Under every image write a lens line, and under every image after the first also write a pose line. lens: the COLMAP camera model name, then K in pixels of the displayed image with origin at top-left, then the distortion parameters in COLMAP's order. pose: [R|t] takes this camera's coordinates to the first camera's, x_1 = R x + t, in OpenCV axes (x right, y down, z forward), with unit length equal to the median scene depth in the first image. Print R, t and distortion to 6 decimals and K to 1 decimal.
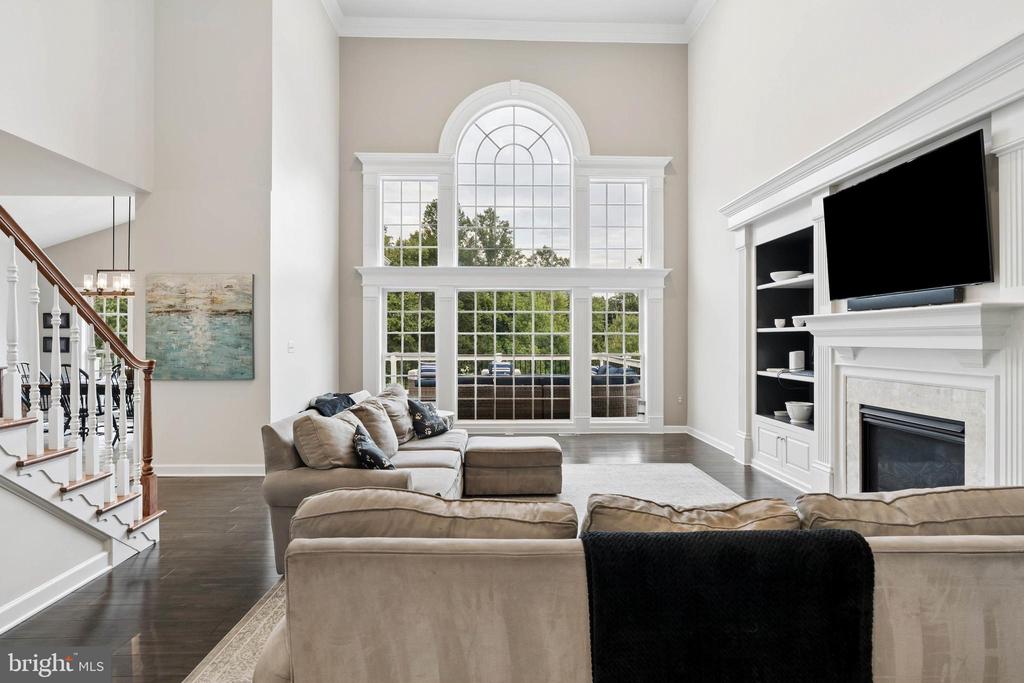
lens RADIAL K [[560.7, 0, 512.0], [0, 560.7, 341.5], [0, 0, 1]] dist [0.001702, 0.001291]
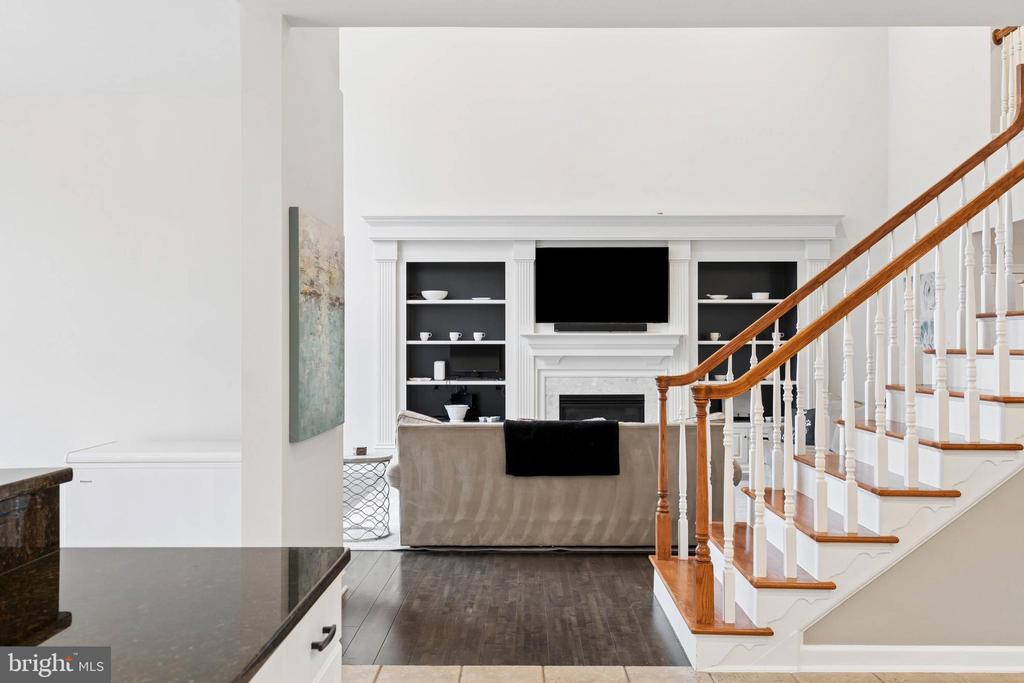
lens RADIAL K [[911.8, 0, 512.0], [0, 911.8, 341.5], [0, 0, 1]] dist [-0.000233, -0.000036]
pose [[0.044930, 0.008994, 0.998950, -1.371886], [0.004604, 0.999947, -0.009210, -0.004944], [-0.998980, 0.005013, 0.044886, 0.792626]]
